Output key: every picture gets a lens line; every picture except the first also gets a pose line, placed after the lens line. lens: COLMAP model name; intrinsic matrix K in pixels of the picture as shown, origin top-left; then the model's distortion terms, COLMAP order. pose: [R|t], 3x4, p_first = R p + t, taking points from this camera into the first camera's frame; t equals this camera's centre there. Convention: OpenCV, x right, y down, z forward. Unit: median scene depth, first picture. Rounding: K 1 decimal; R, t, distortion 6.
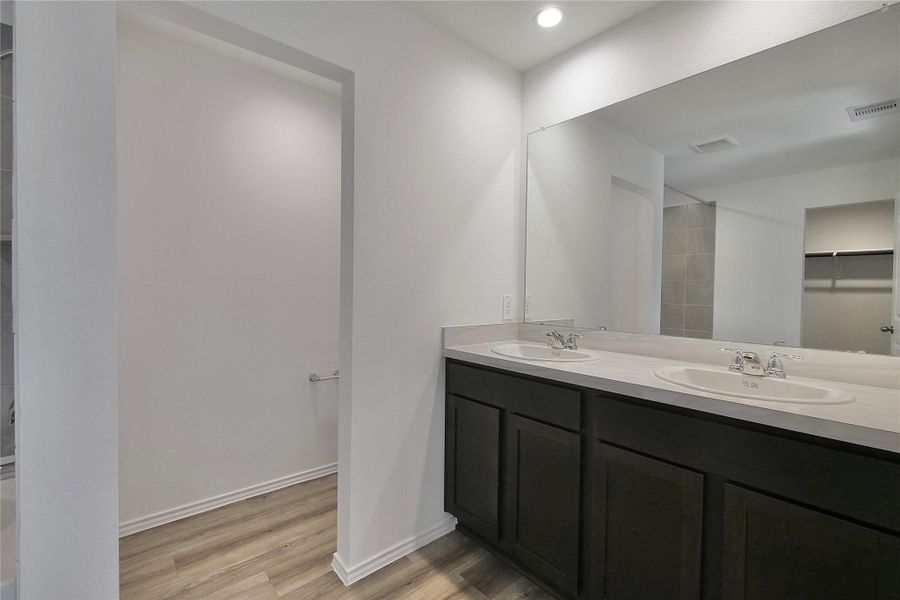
lens RADIAL K [[401.8, 0, 450.5], [0, 401.8, 296.0], [0, 0, 1]] dist [-0.000720, 0.000030]
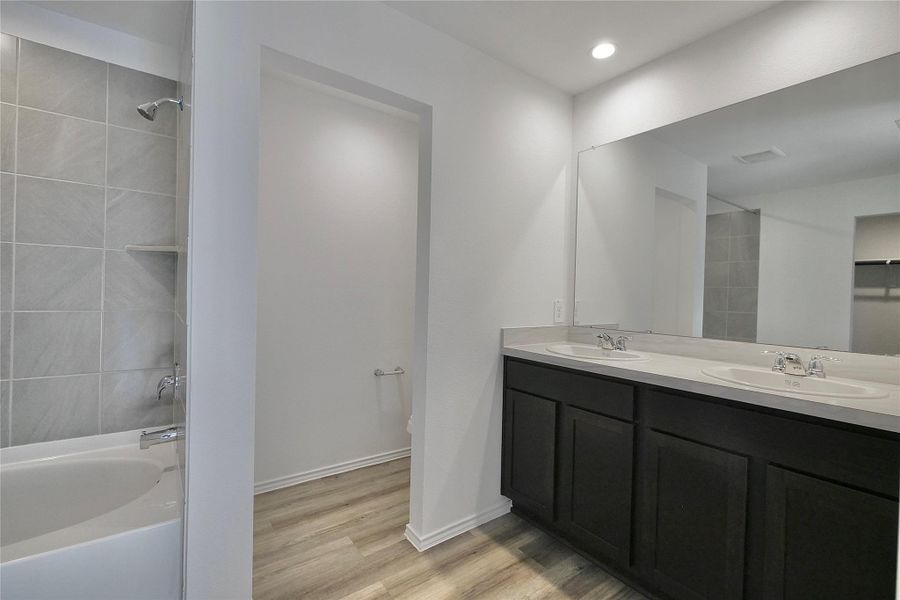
lens RADIAL K [[401.8, 0, 450.5], [0, 401.8, 296.0], [0, 0, 1]] dist [-0.000720, 0.000030]
pose [[0.997276, 0.010982, -0.072941, -0.083298], [-0.011727, 0.999883, -0.009798, 0.000728], [0.072825, 0.010627, 0.997288, -0.127220]]
